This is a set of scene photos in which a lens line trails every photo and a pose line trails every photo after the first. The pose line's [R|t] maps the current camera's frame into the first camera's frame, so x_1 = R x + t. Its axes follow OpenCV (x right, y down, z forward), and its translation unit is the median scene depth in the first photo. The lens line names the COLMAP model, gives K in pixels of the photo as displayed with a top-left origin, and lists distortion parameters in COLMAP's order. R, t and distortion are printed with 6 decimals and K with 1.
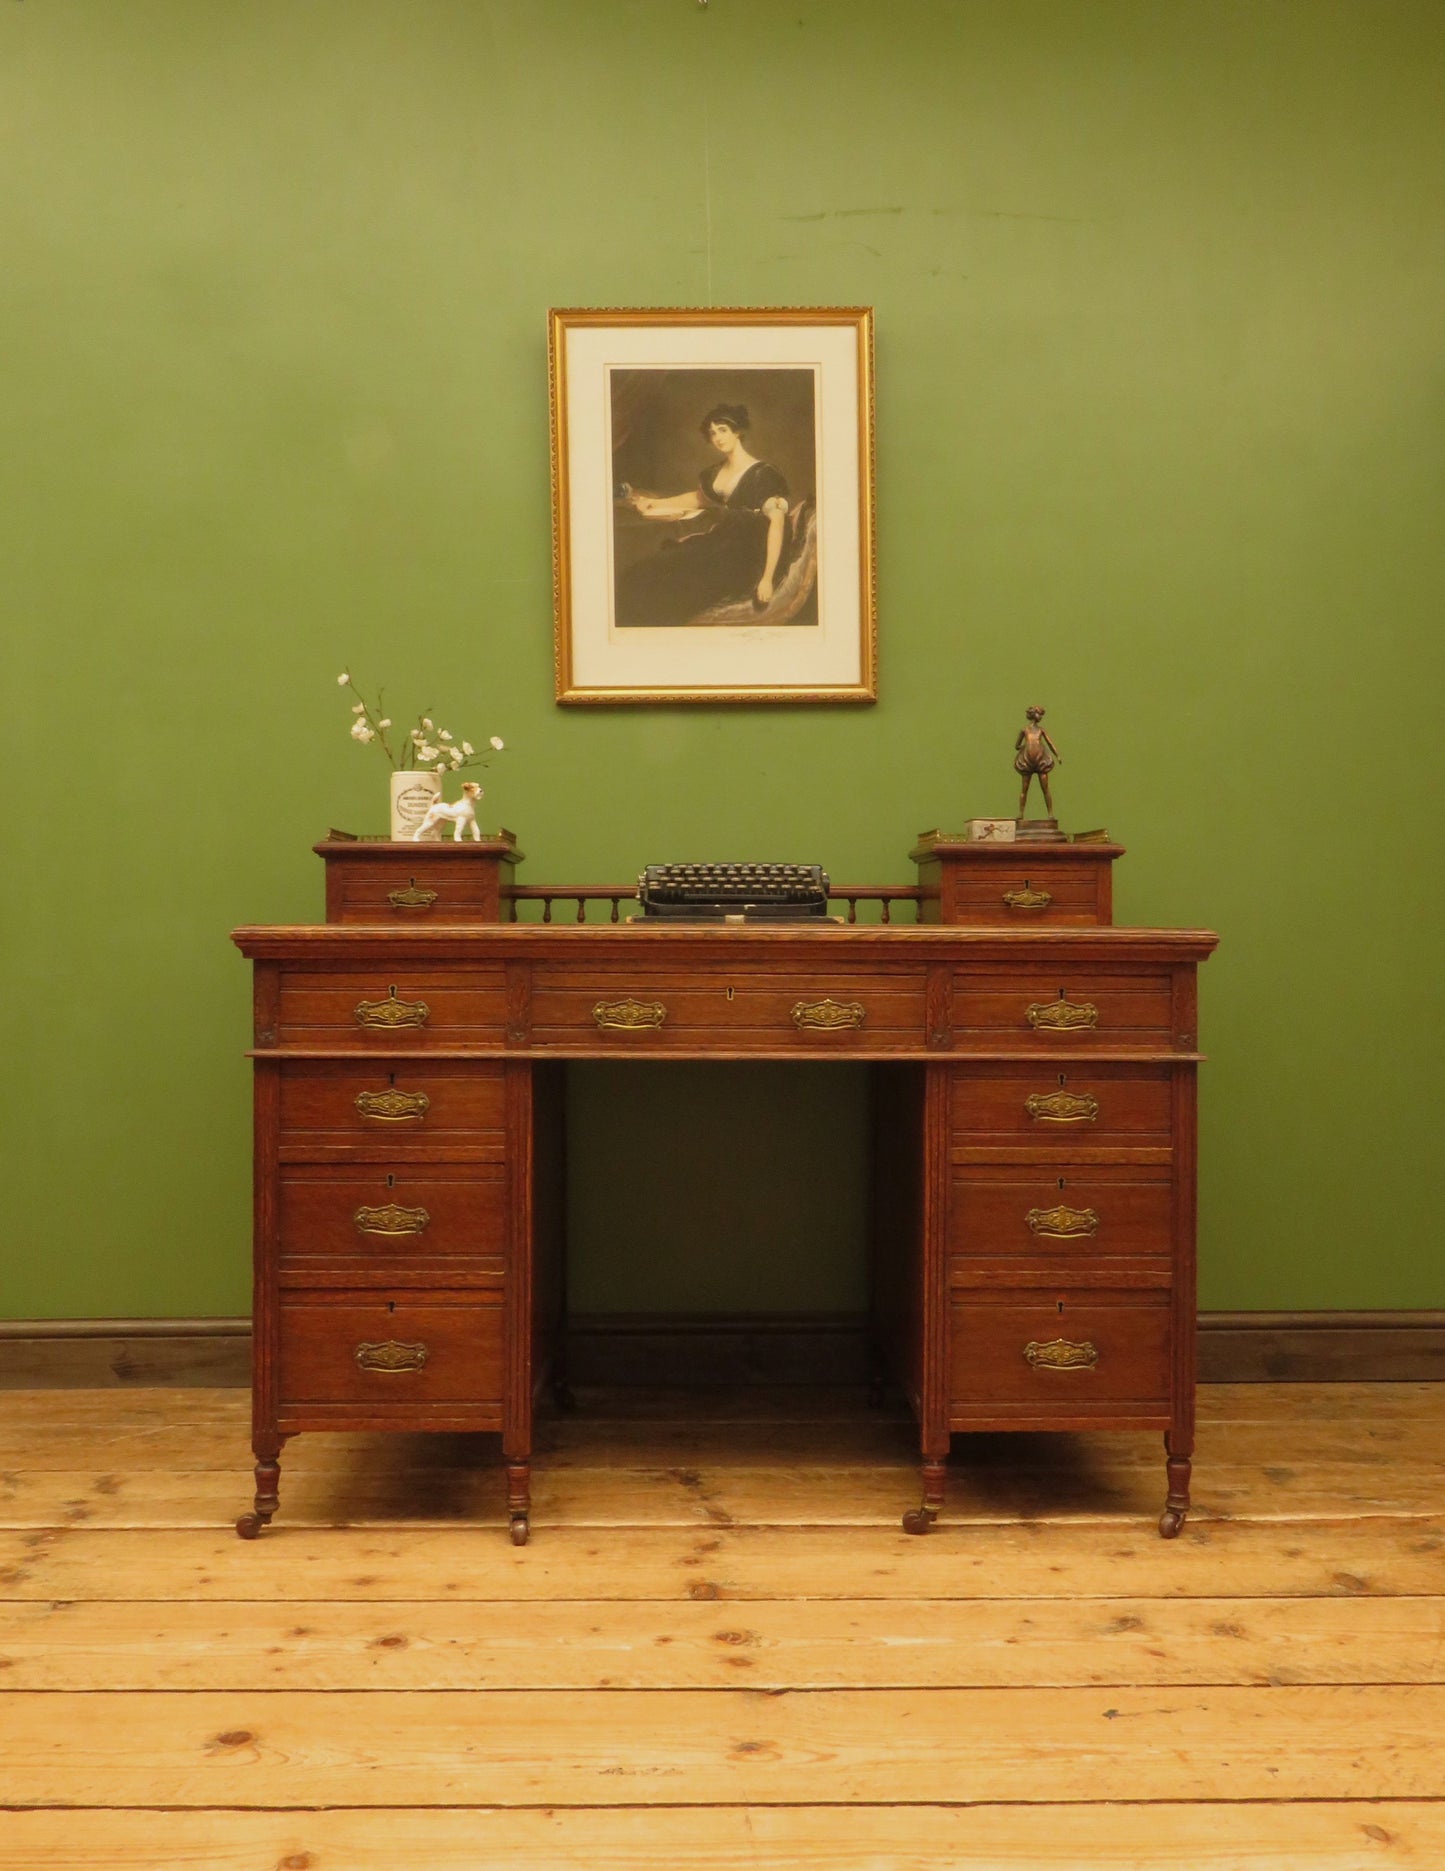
lens RADIAL K [[1608.9, 0, 732.4], [0, 1608.9, 948.2], [0, 0, 1]] dist [-0.015232, -0.007498]
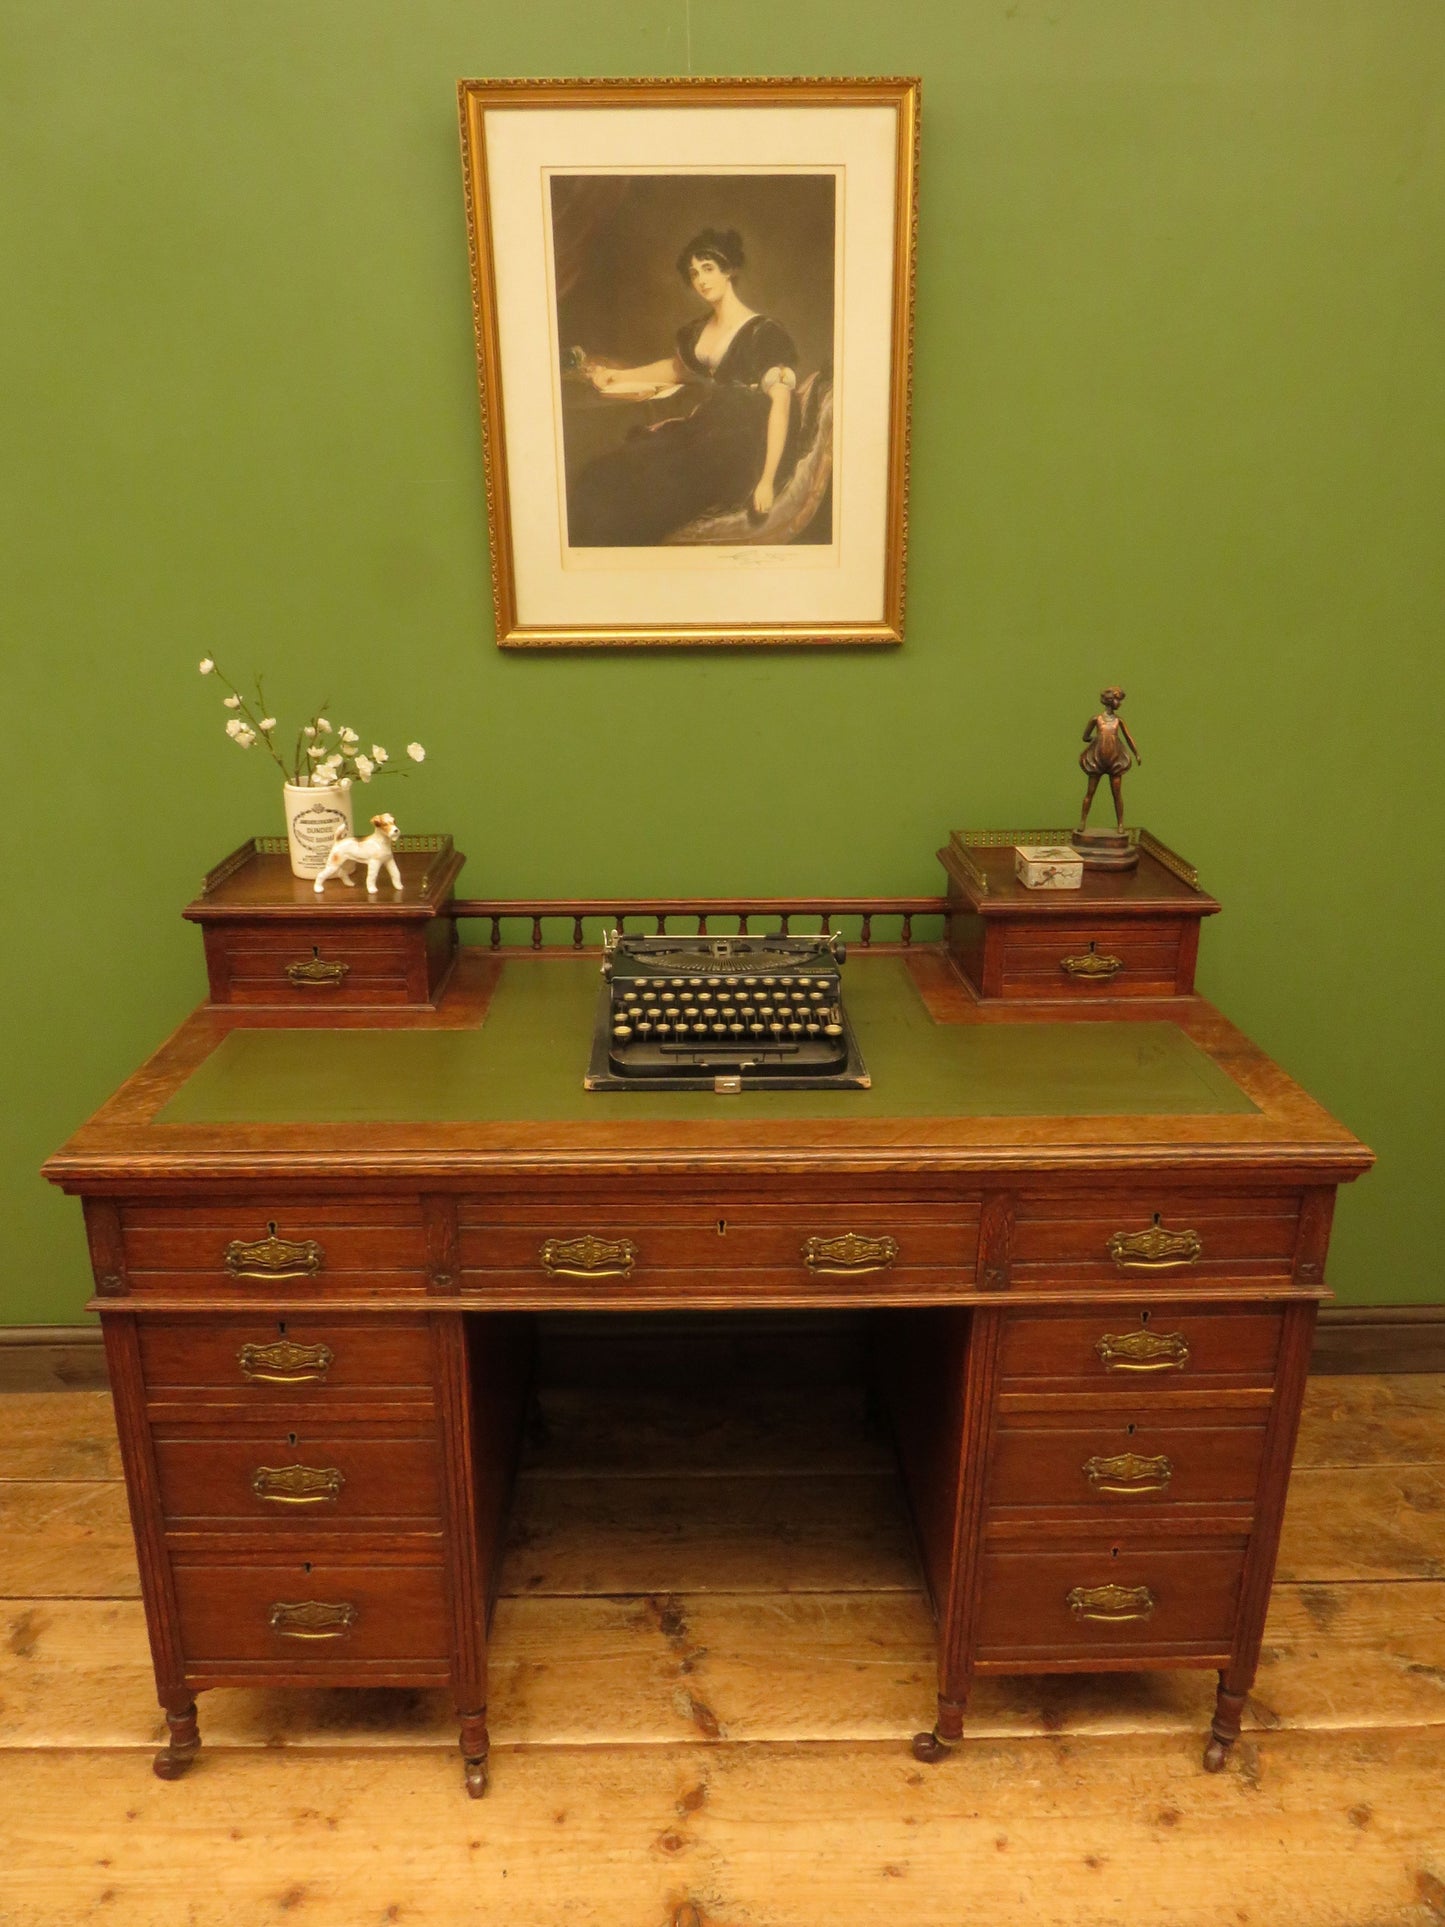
lens RADIAL K [[1356.5, 0, 716.1], [0, 1356.5, 946.1], [0, 0, 1]] dist [-0.030987, 0.002939]
pose [[0.999988, 0.001931, 0.004563, -0.006621], [-0.003232, 0.952321, 0.305080, -0.289981], [-0.003757, -0.305091, 0.952316, 0.434294]]
